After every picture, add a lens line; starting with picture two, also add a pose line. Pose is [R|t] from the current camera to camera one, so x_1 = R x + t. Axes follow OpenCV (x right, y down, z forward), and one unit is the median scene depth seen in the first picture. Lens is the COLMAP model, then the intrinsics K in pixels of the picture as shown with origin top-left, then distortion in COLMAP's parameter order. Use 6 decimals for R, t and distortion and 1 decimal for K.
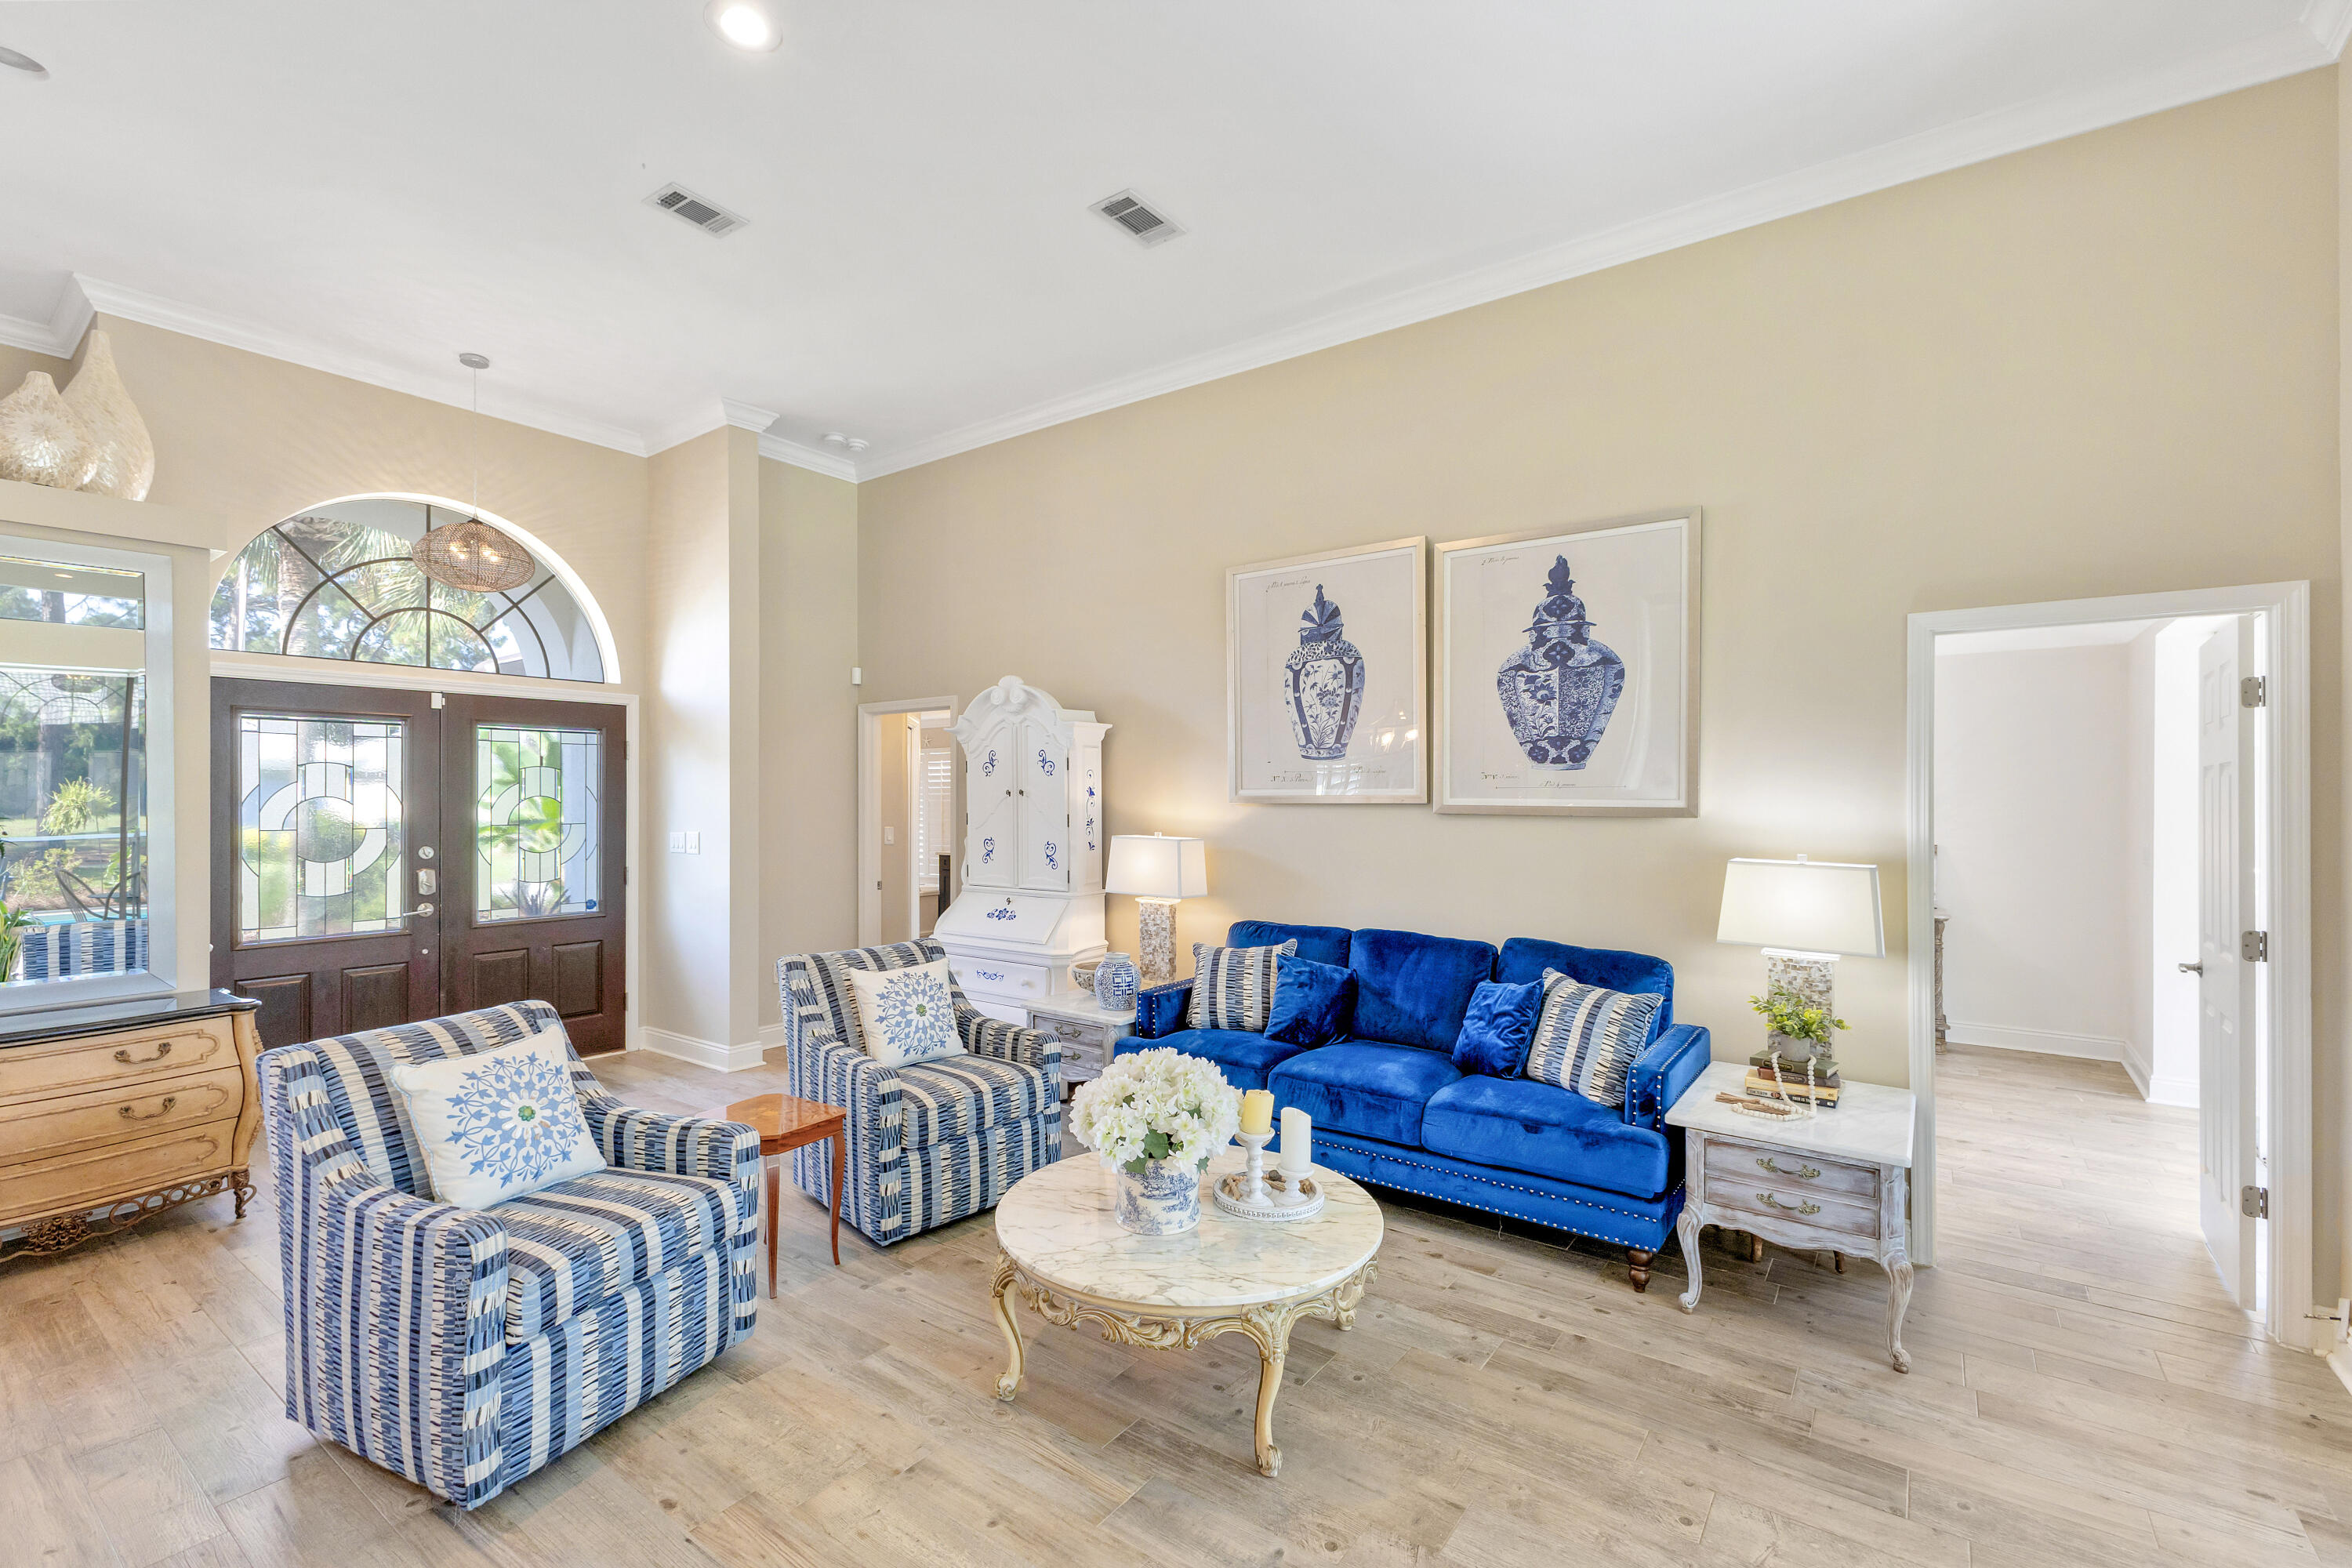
lens RADIAL K [[1046.0, 0, 1176.7], [0, 1046.0, 796.3], [0, 0, 1]] dist [0.005553, 0.000807]
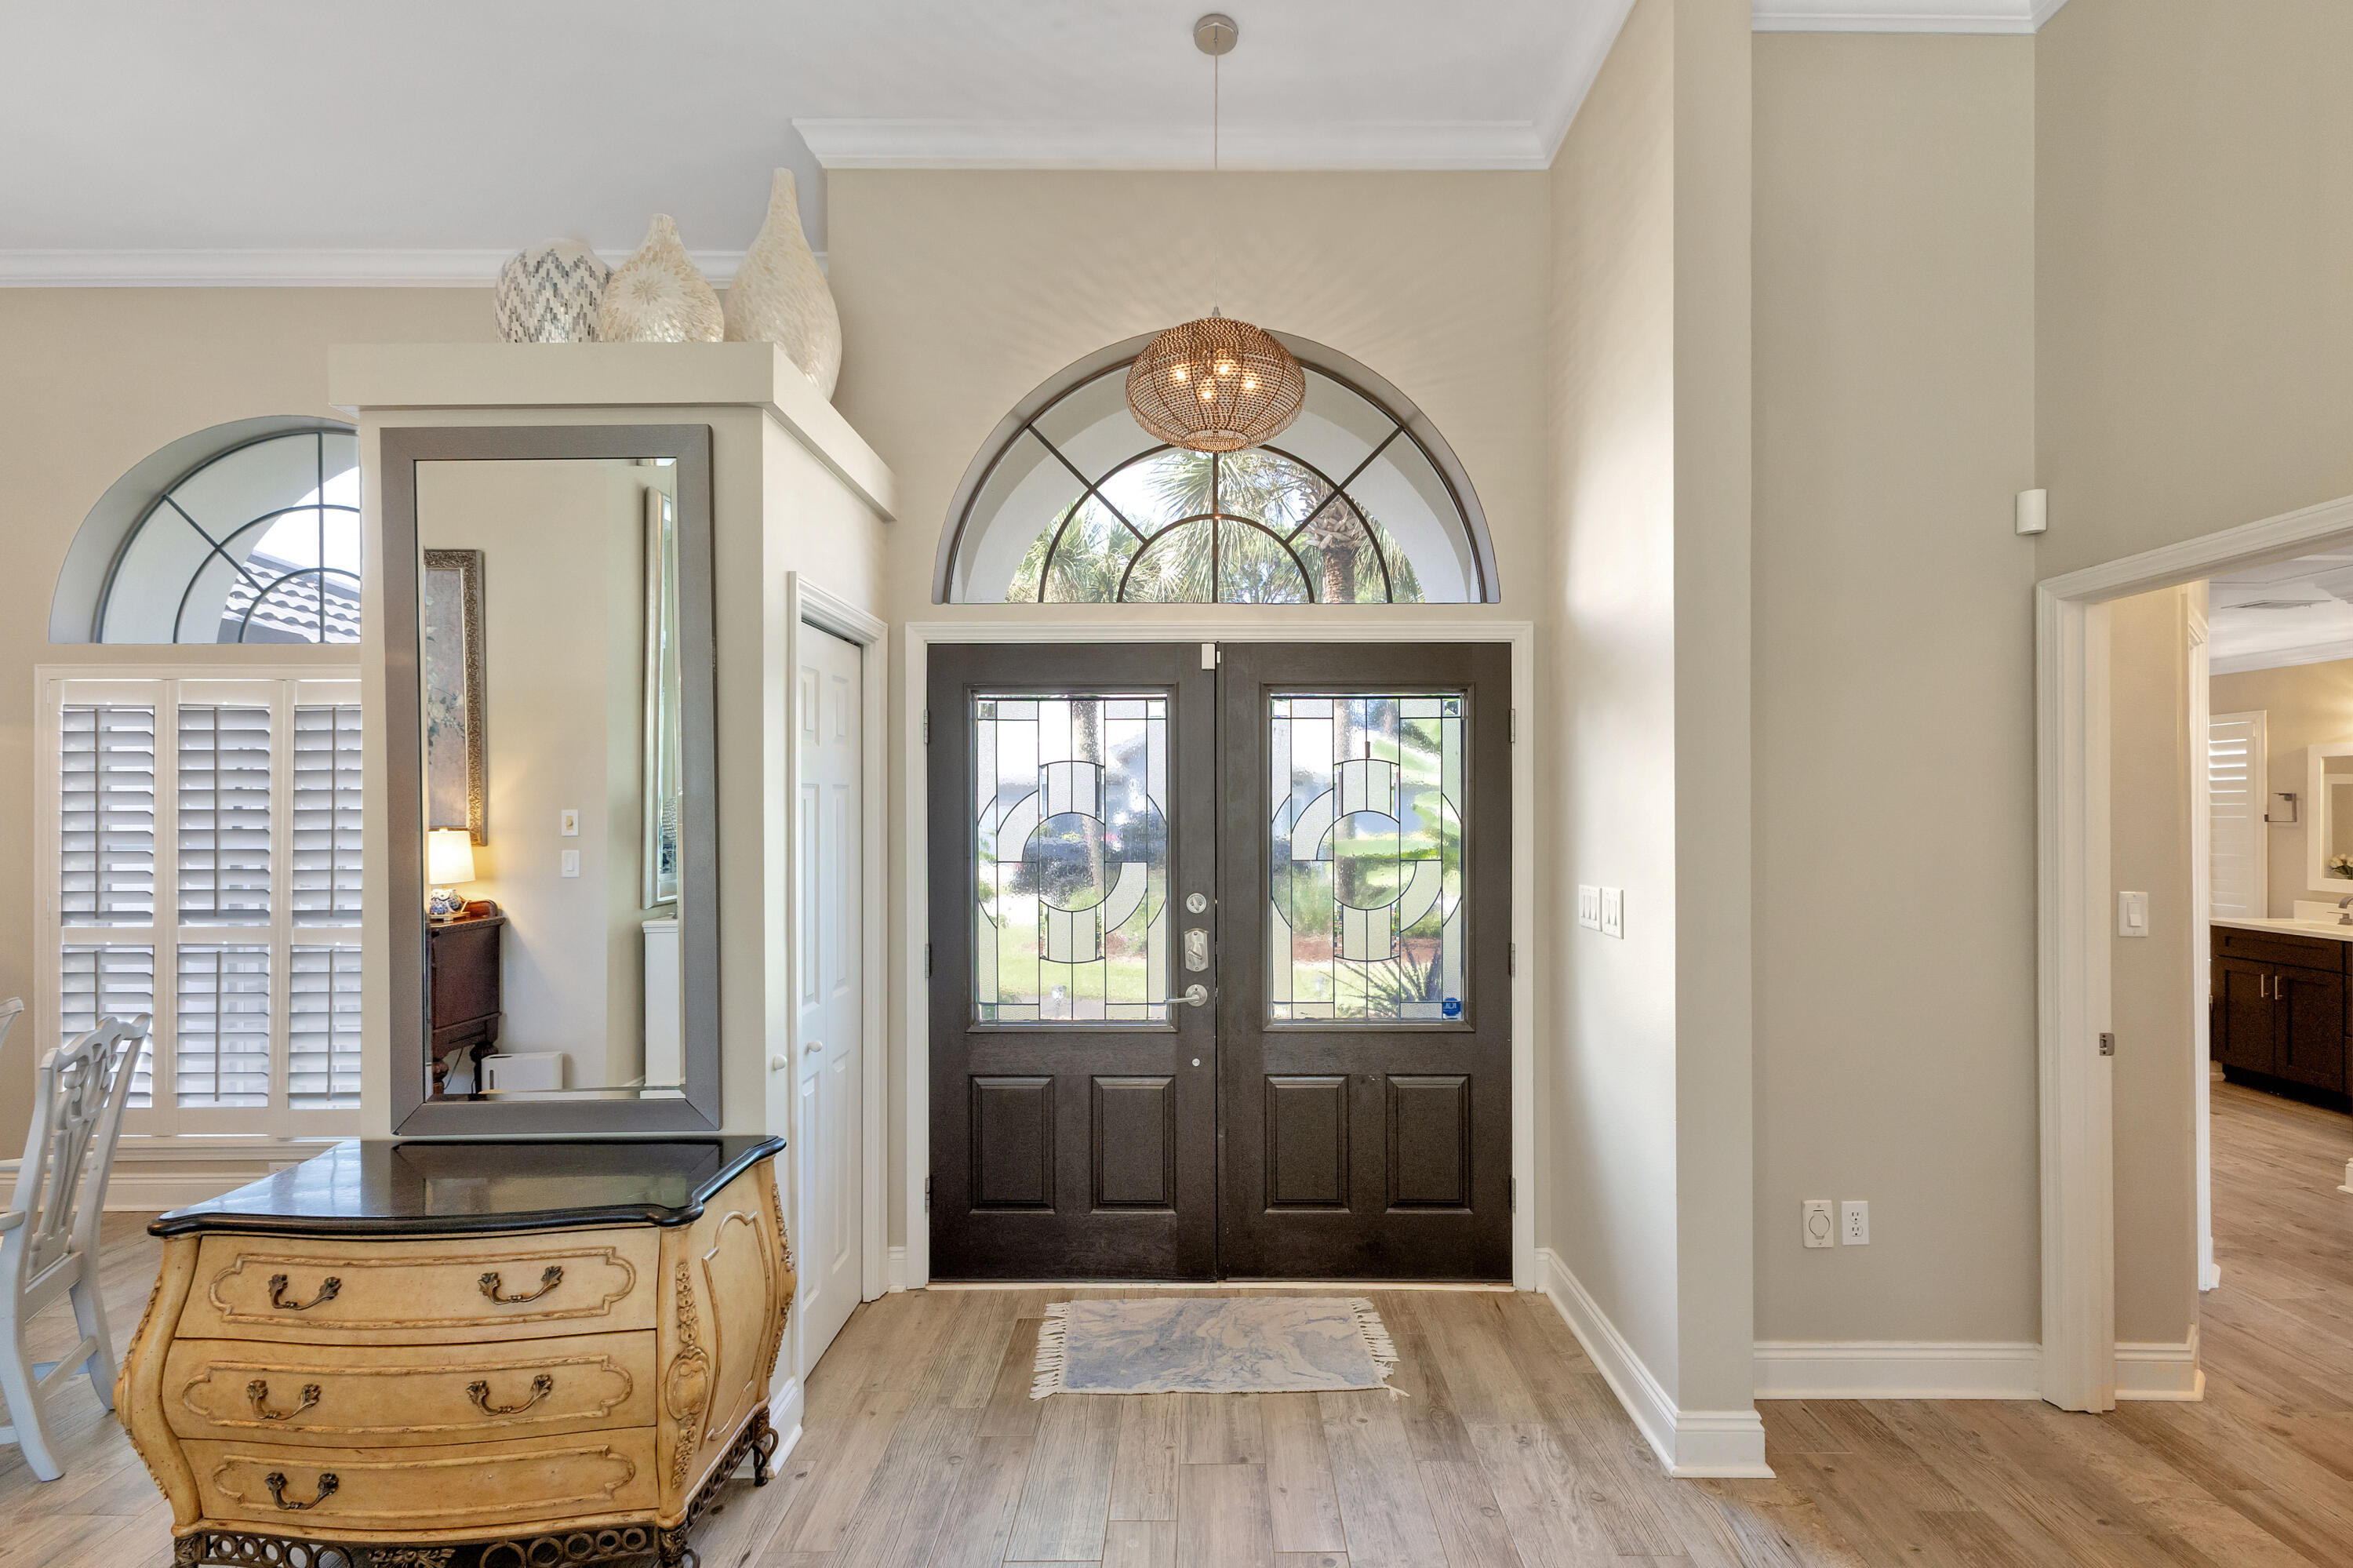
lens RADIAL K [[1046.5, 0, 1217.6], [0, 1046.5, 802.6], [0, 0, 1]] dist [0.005553, 0.000807]
pose [[0.595910, -0.002814, -0.803046, -0.212748], [0.001561, 0.999996, -0.002346, -0.004068], [0.803050, 0.000145, 0.595912, 0.642344]]
